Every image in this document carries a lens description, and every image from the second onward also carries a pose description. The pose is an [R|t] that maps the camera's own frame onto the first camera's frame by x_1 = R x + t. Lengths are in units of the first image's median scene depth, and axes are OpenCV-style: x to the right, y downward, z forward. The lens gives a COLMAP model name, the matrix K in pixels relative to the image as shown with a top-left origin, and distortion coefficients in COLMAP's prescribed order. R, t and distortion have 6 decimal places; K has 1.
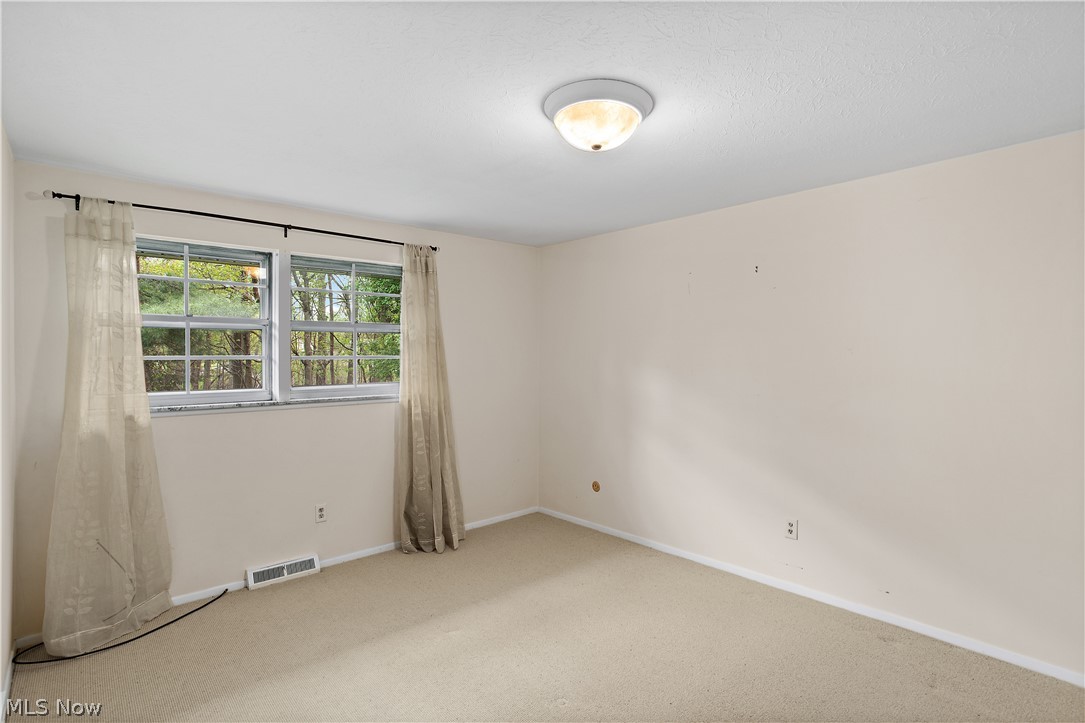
lens RADIAL K [[525.5, 0, 543.8], [0, 525.5, 355.2], [0, 0, 1]] dist [-0.023857, 0.010114]
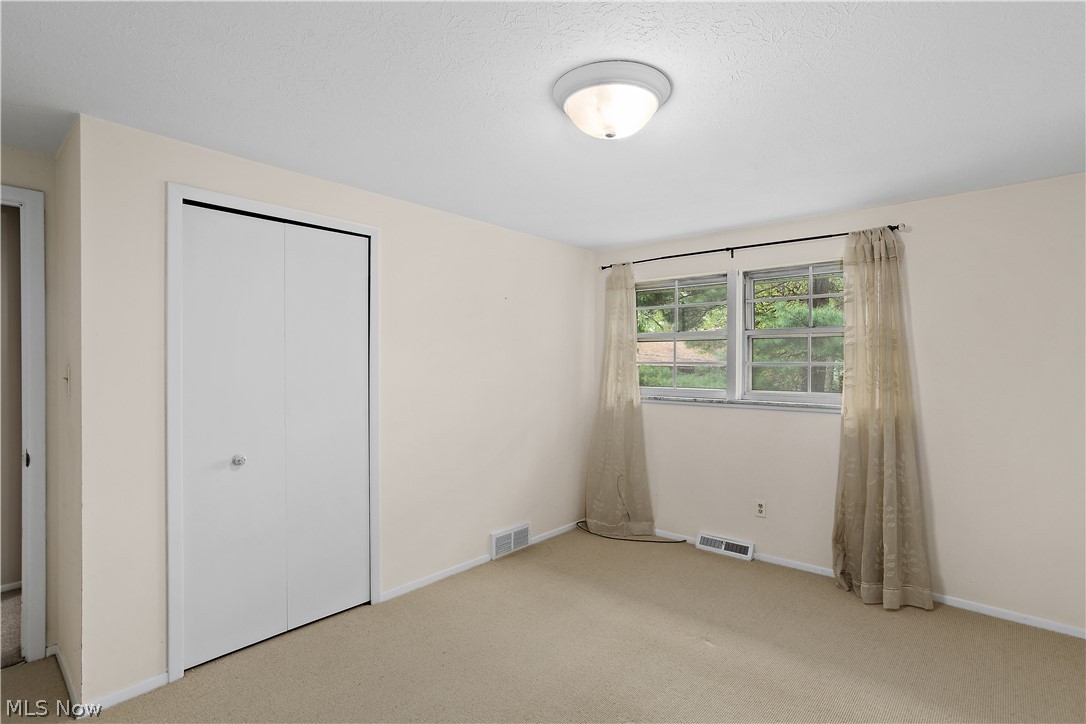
lens RADIAL K [[526.0, 0, 544.6], [0, 526.0, 364.7], [0, 0, 1]] dist [-0.023857, 0.010114]
pose [[0.145087, 0.009313, -0.989375, 0.568672], [-0.004358, 0.999952, 0.008774, 0.000439], [0.989409, 0.003038, 0.145121, 0.411075]]
